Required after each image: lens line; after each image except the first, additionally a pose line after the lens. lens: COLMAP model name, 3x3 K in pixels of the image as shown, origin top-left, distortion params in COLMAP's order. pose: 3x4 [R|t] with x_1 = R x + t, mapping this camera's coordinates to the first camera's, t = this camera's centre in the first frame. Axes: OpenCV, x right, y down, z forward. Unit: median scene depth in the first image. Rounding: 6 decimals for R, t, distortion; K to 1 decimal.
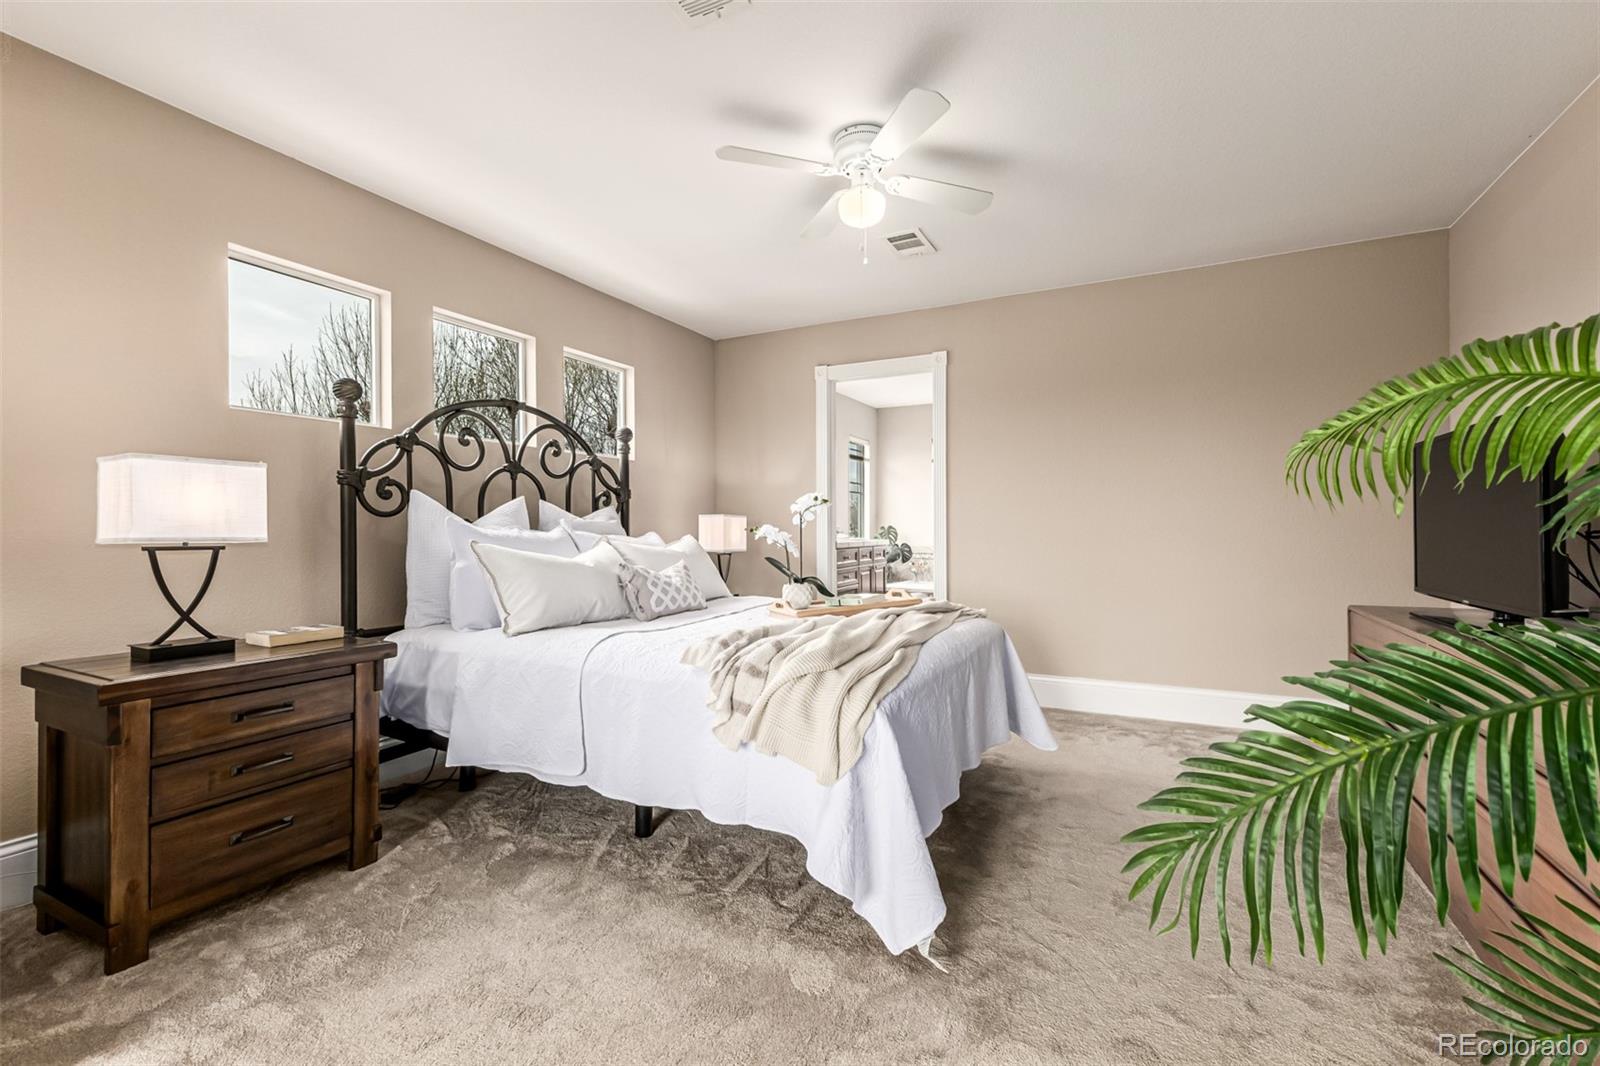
lens RADIAL K [[696.1, 0, 801.8], [0, 696.1, 528.5], [0, 0, 1]] dist [0.010497, -0.002915]
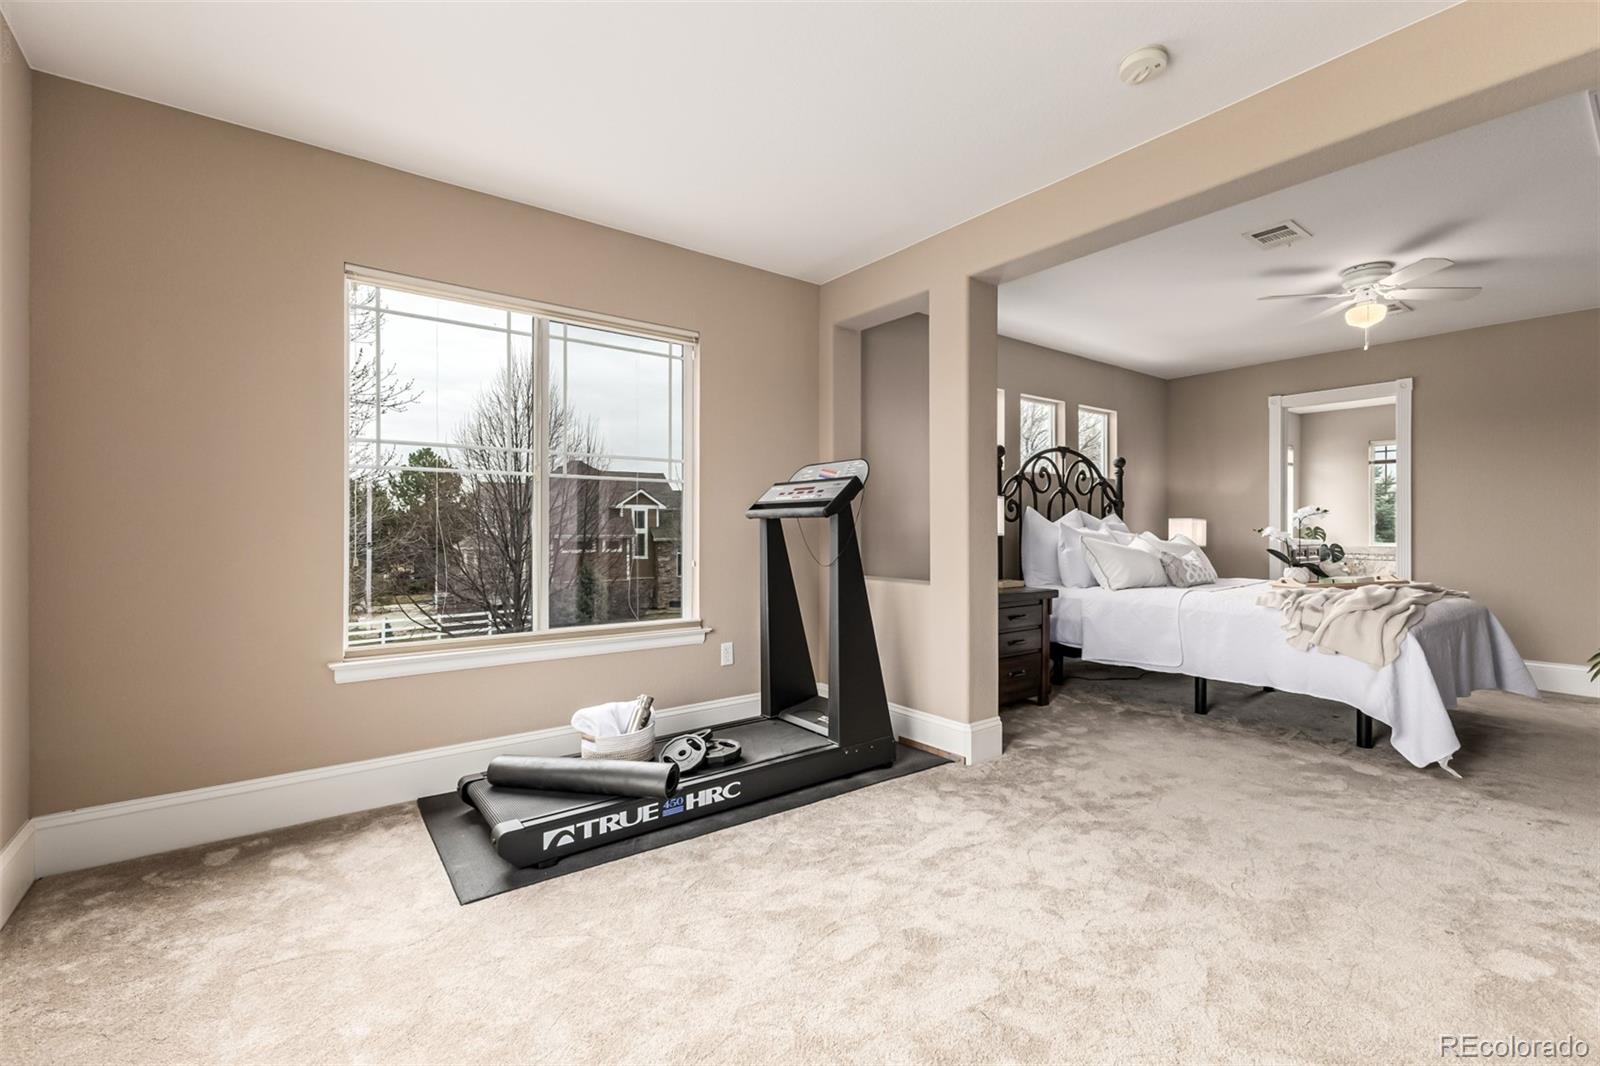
lens RADIAL K [[696.1, 0, 795.5], [0, 696.1, 531.4], [0, 0, 1]] dist [0.010497, -0.002915]
pose [[0.896491, 0.004746, -0.443036, -0.303665], [-0.002412, 0.999980, 0.005830, -0.002648], [0.443055, -0.004158, 0.896485, -0.784010]]
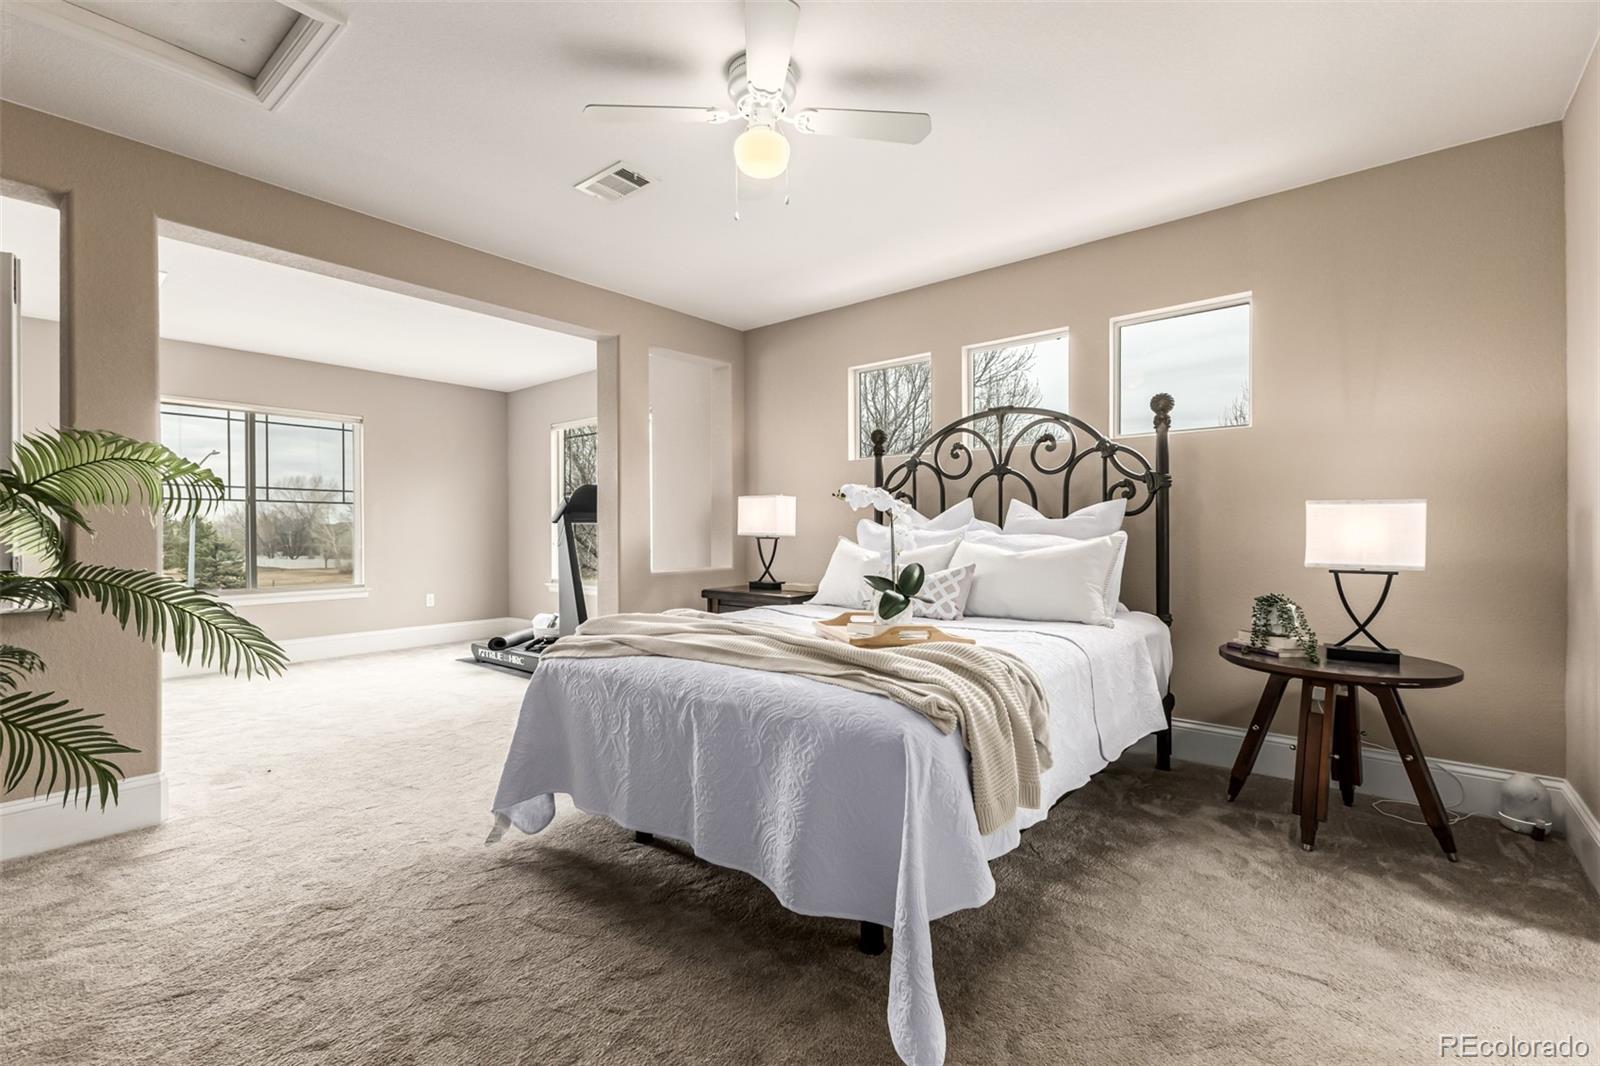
lens RADIAL K [[696.1, 0, 794.7], [0, 696.1, 536.8], [0, 0, 1]] dist [0.010497, -0.002915]
pose [[-0.212559, -0.014478, -0.977041, 0.818469], [-0.005743, 0.999891, -0.013567, 0.037569], [0.977131, 0.002727, -0.212619, 1.077925]]
